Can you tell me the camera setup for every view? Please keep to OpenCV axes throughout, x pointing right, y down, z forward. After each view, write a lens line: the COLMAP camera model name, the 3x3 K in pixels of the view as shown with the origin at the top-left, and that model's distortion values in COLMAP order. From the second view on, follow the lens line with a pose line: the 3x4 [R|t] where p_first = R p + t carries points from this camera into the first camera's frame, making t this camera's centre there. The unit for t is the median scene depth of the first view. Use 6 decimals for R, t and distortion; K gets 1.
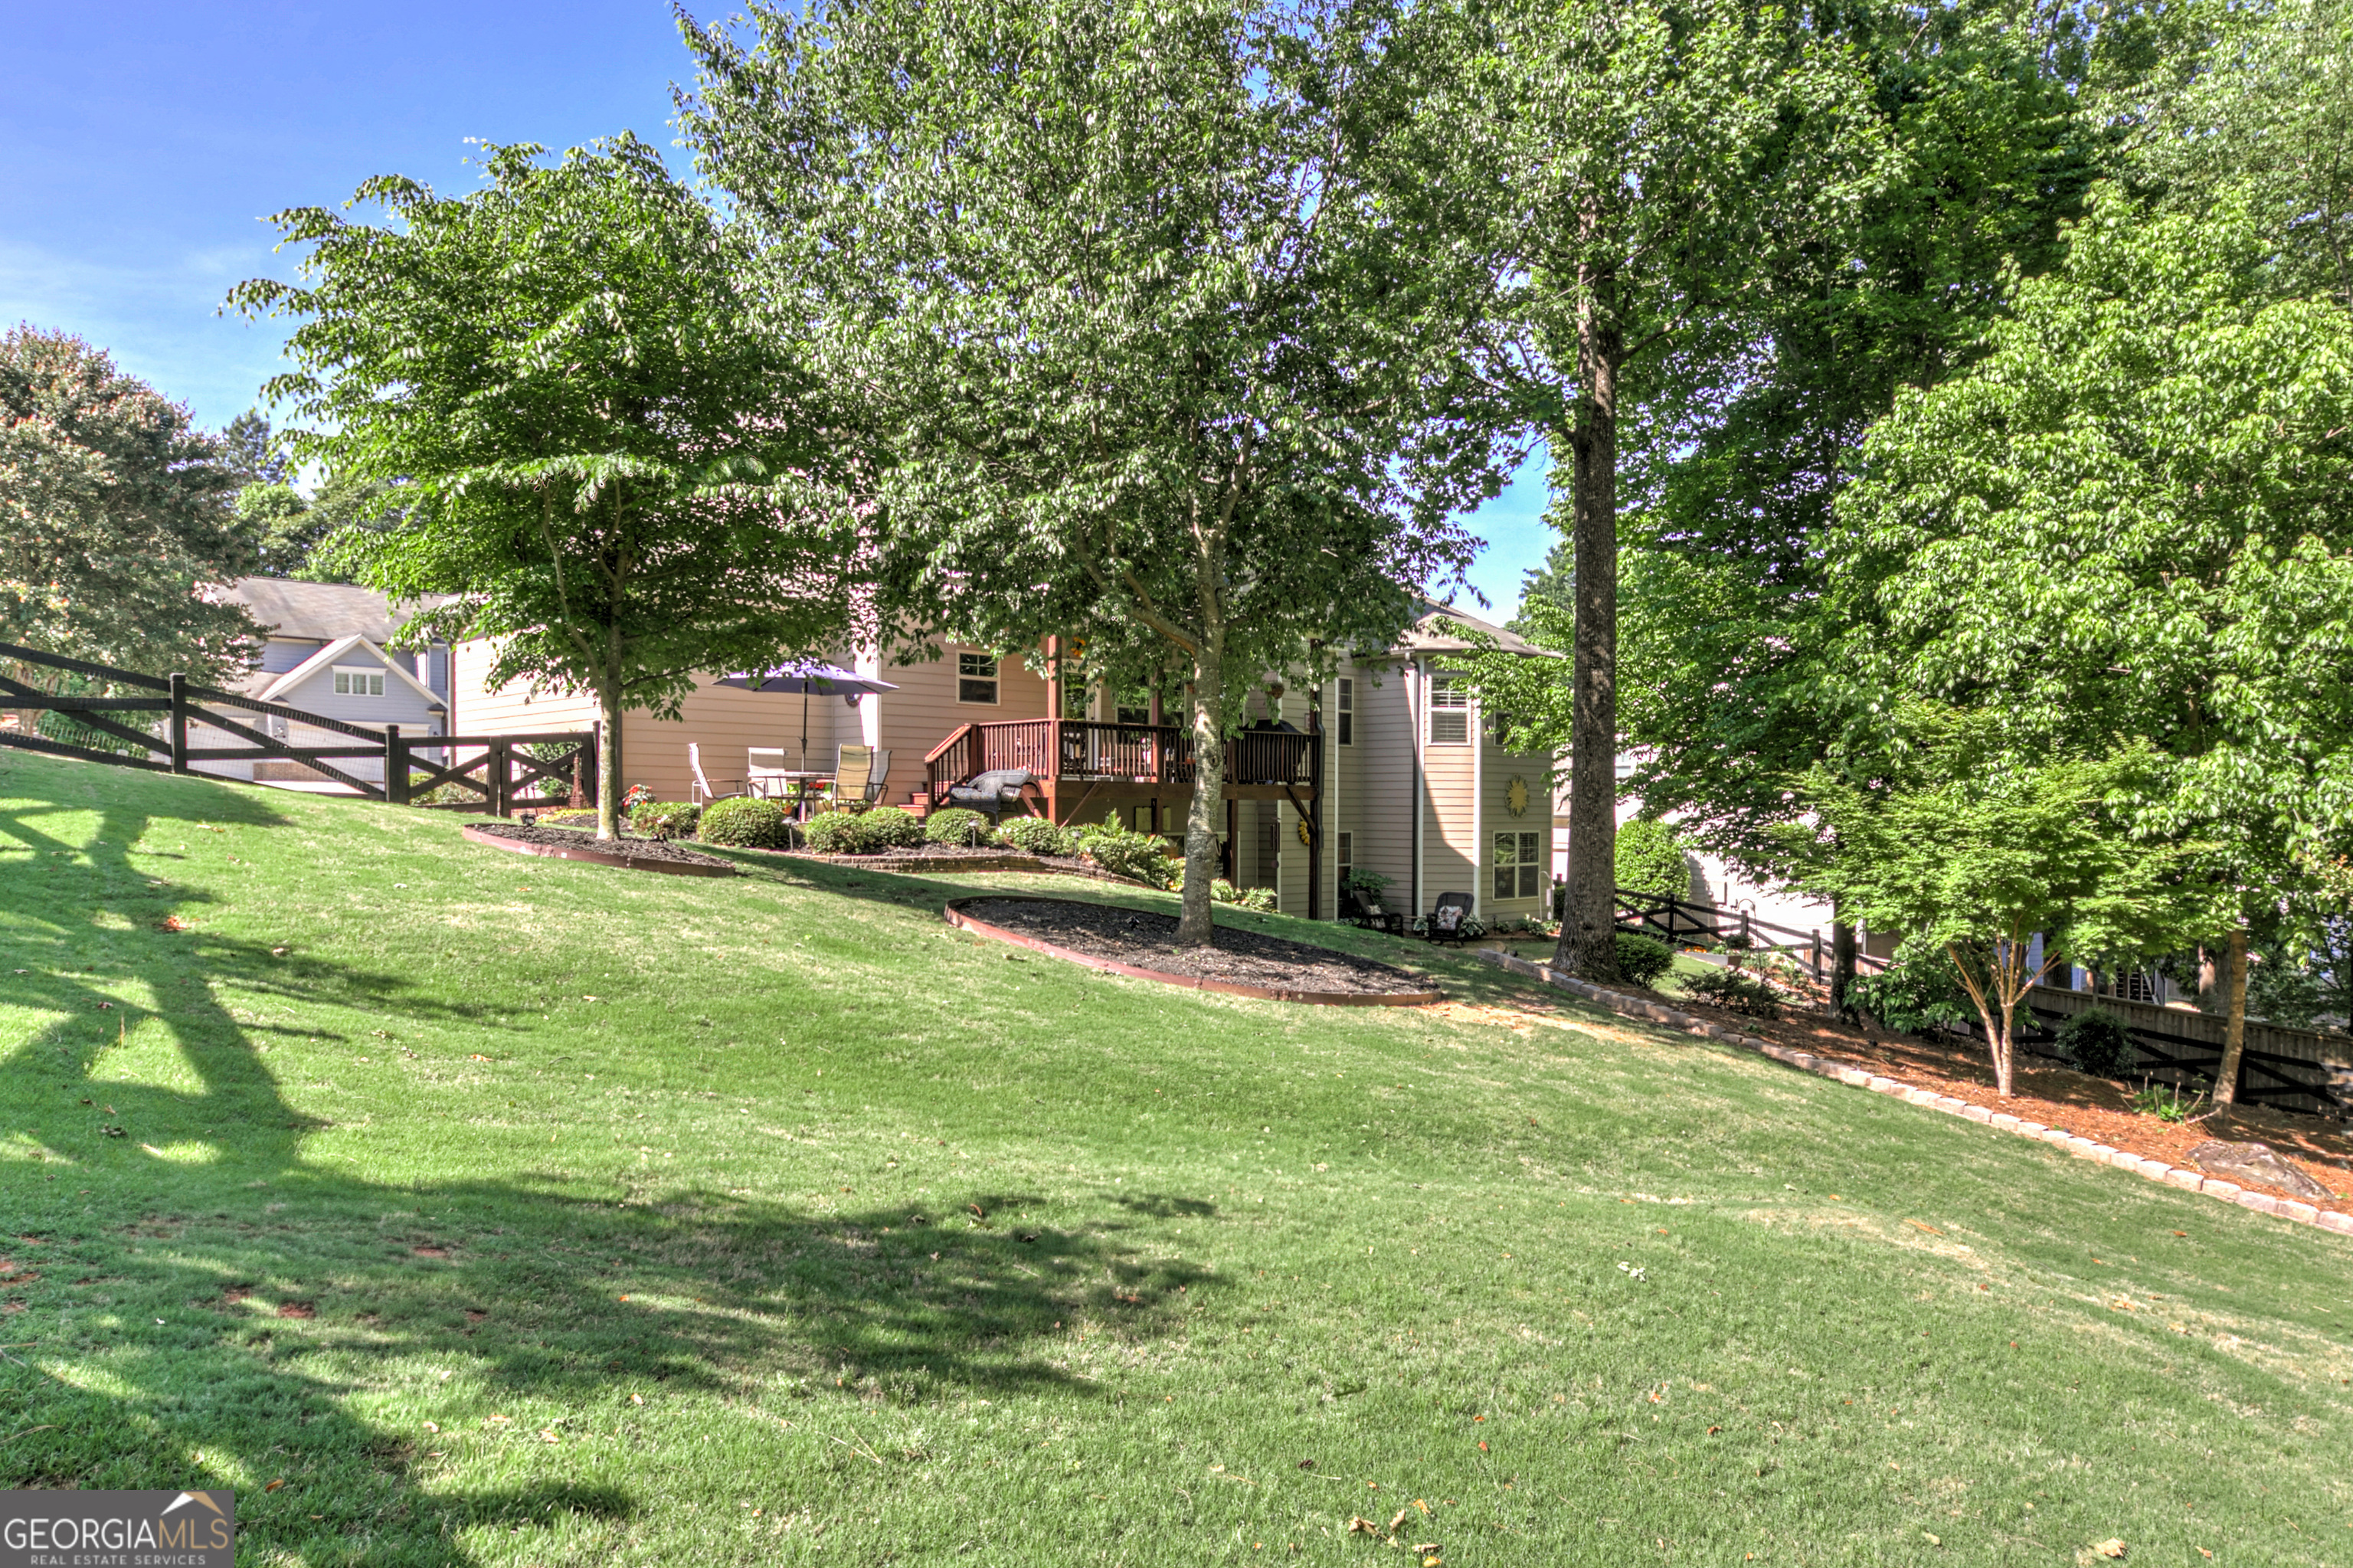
lens RADIAL K [[1340.1, 0, 1094.0], [0, 1340.1, 727.5], [0, 0, 1]] dist [-0.005311, 0.001080]
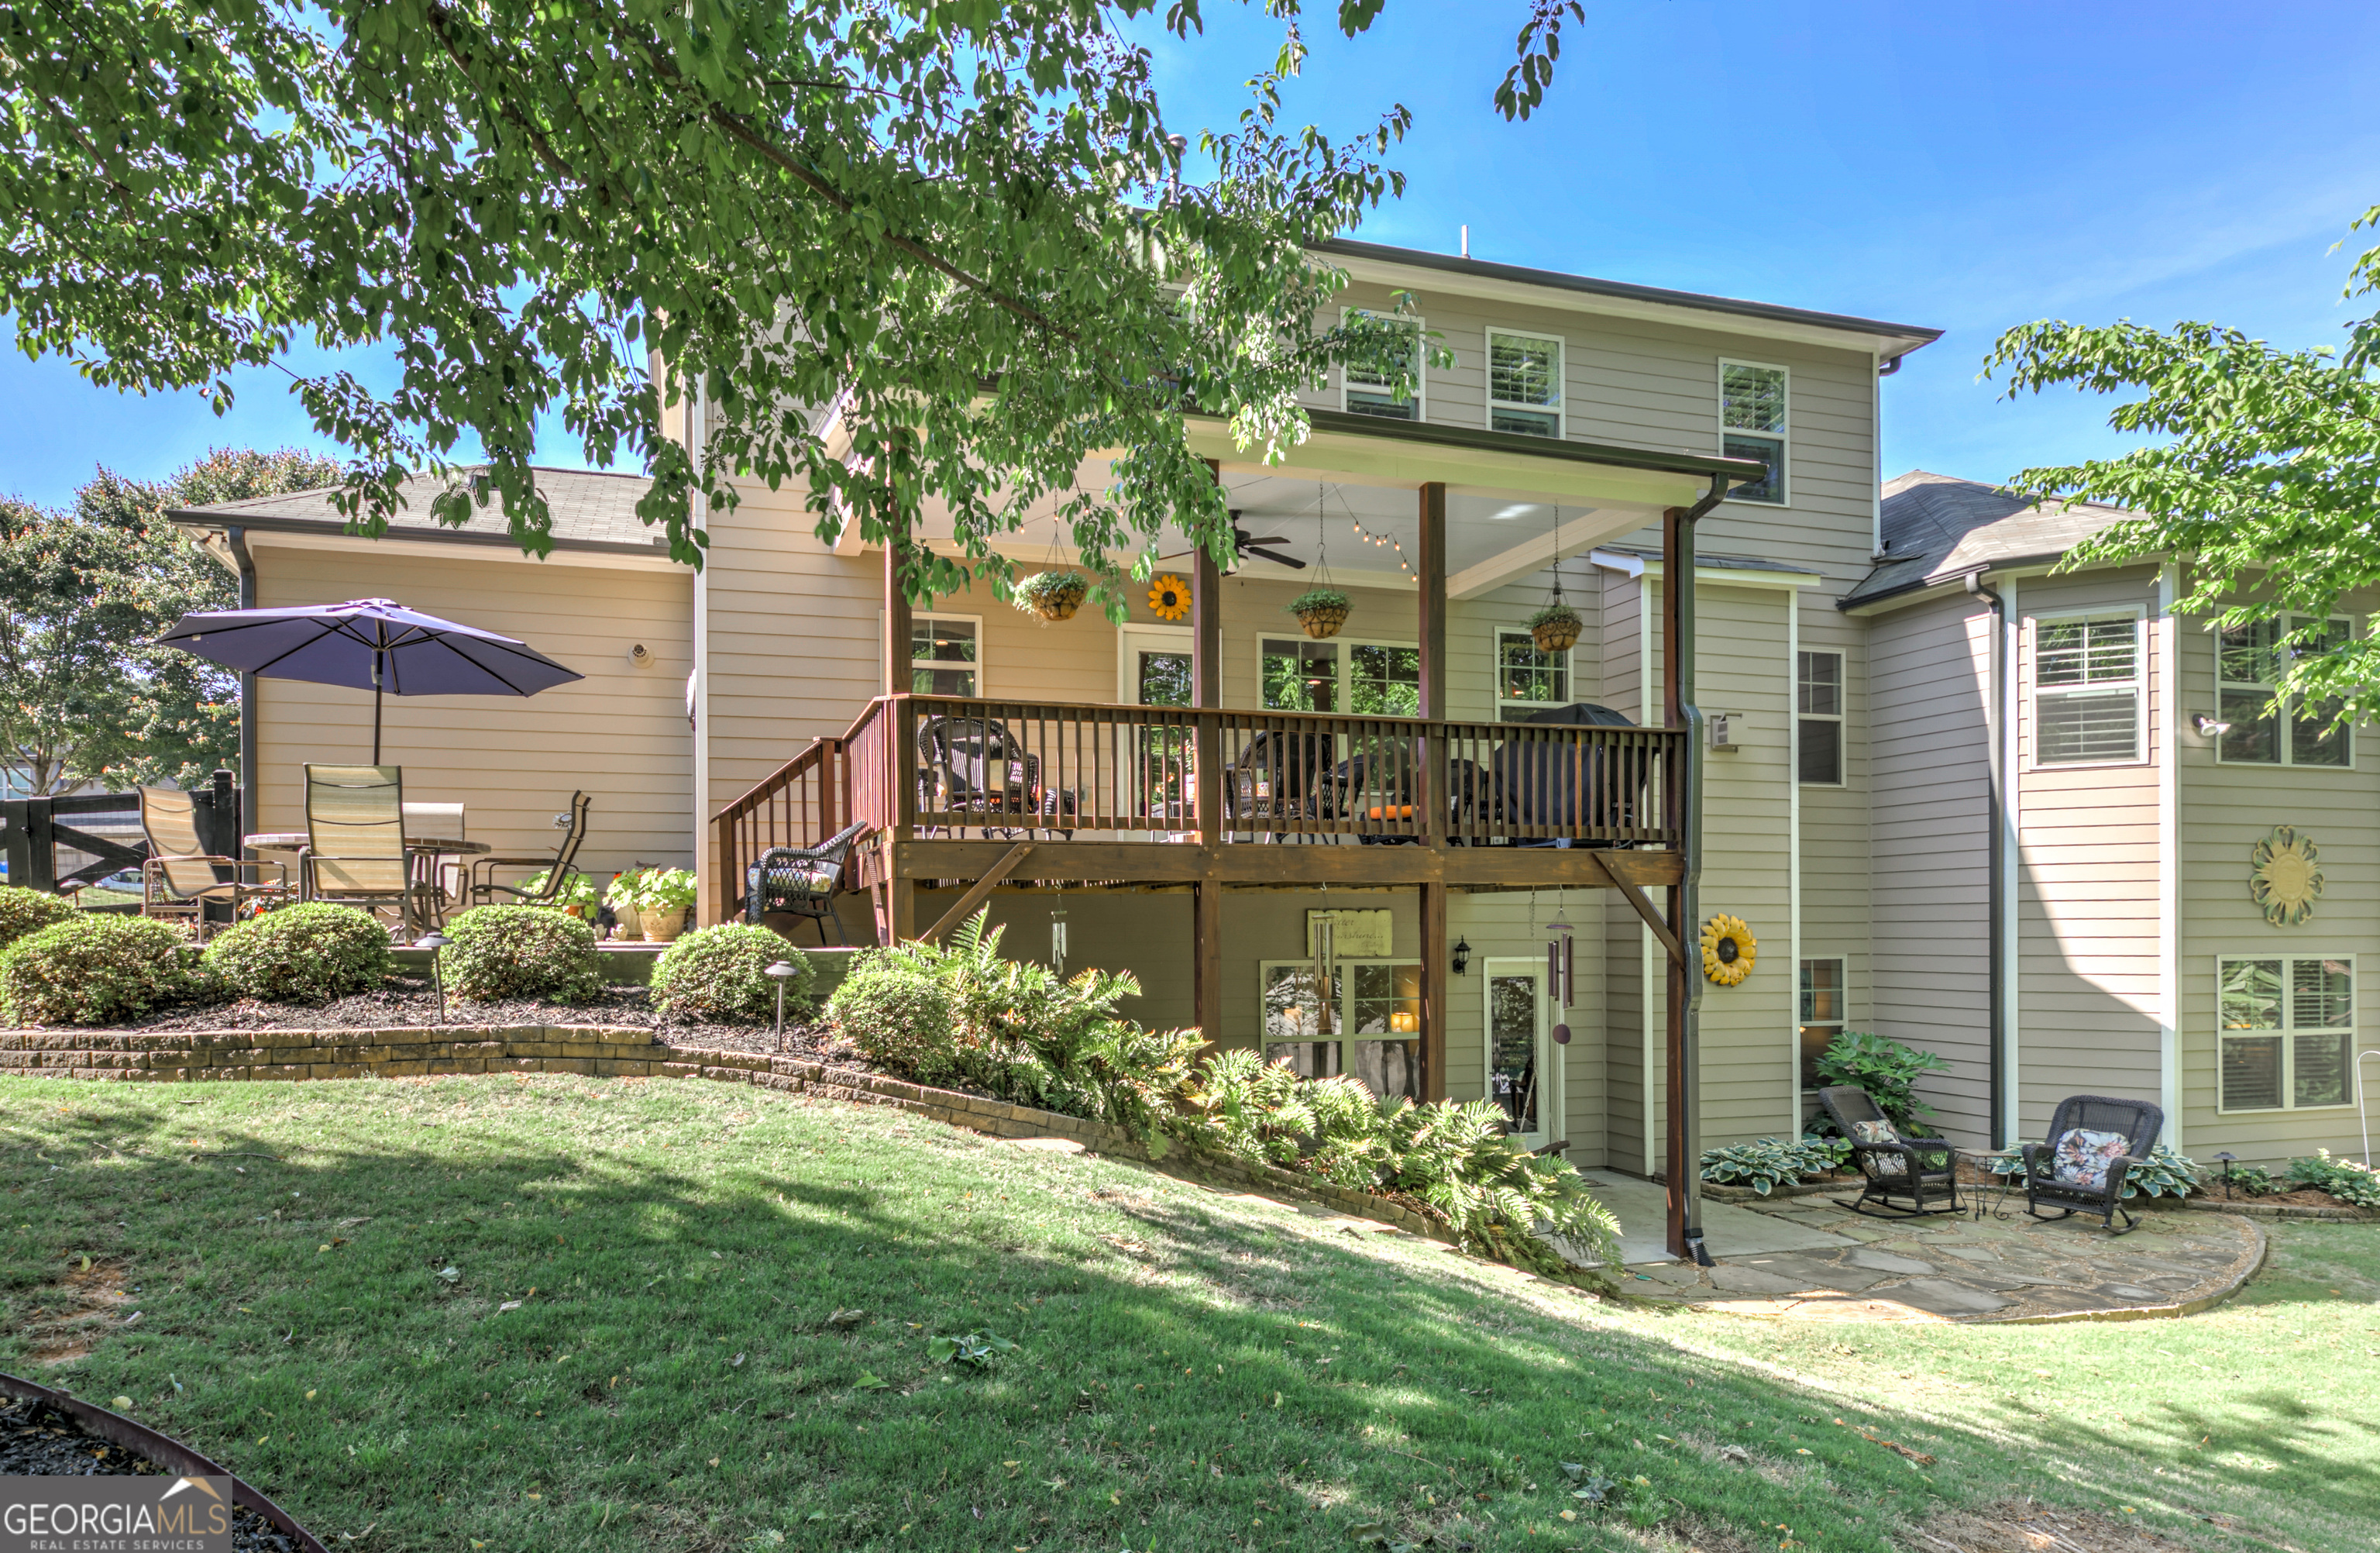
lens RADIAL K [[1326.9, 0, 1023.7], [0, 1326.9, 887.5], [0, 0, 1]] dist [0.004128, 0.001541]
pose [[0.906957, -0.025515, -0.420450, 0.188598], [0.035206, 0.999263, 0.015302, 0.050995], [0.419750, -0.028681, 0.907187, 0.651189]]
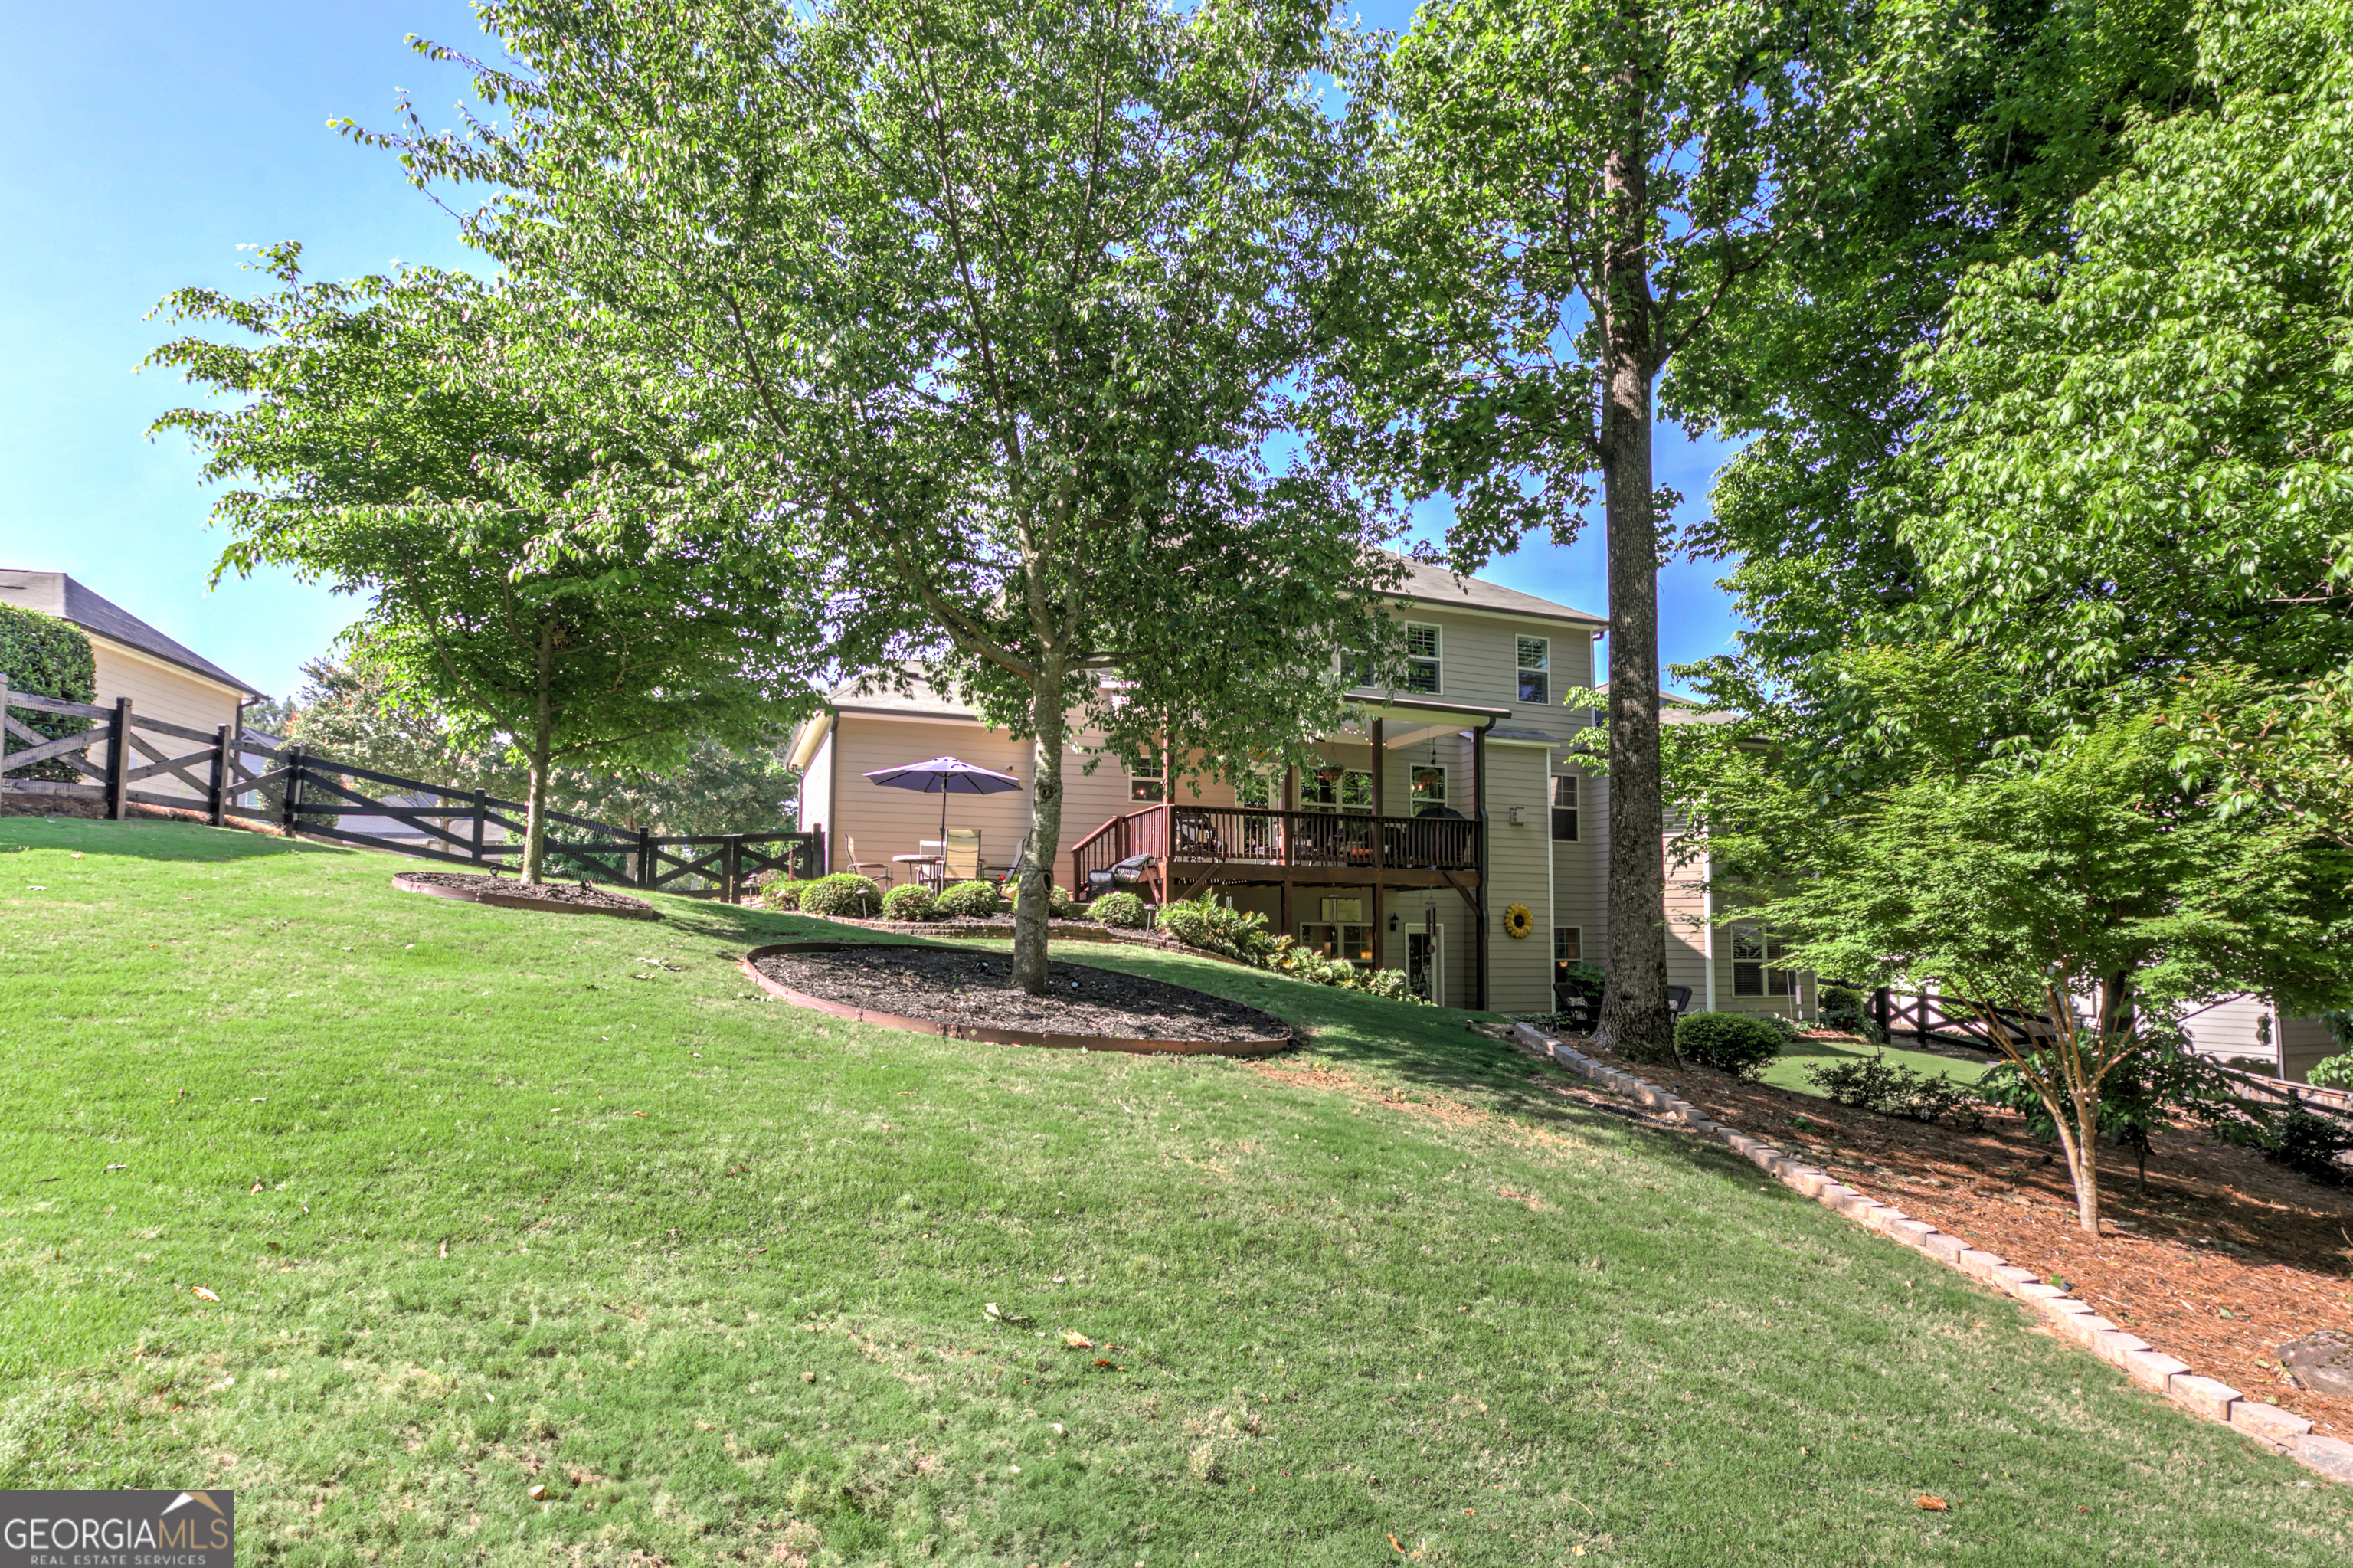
lens RADIAL K [[1085.5, 0, 1162.3], [0, 1085.5, 796.9], [0, 0, 1]] dist [0.002437, -0.000098]
pose [[0.941810, -0.044727, -0.333155, 0.262409], [0.020456, 0.996897, -0.076009, 0.055126], [0.335521, 0.064771, 0.939803, 0.193948]]
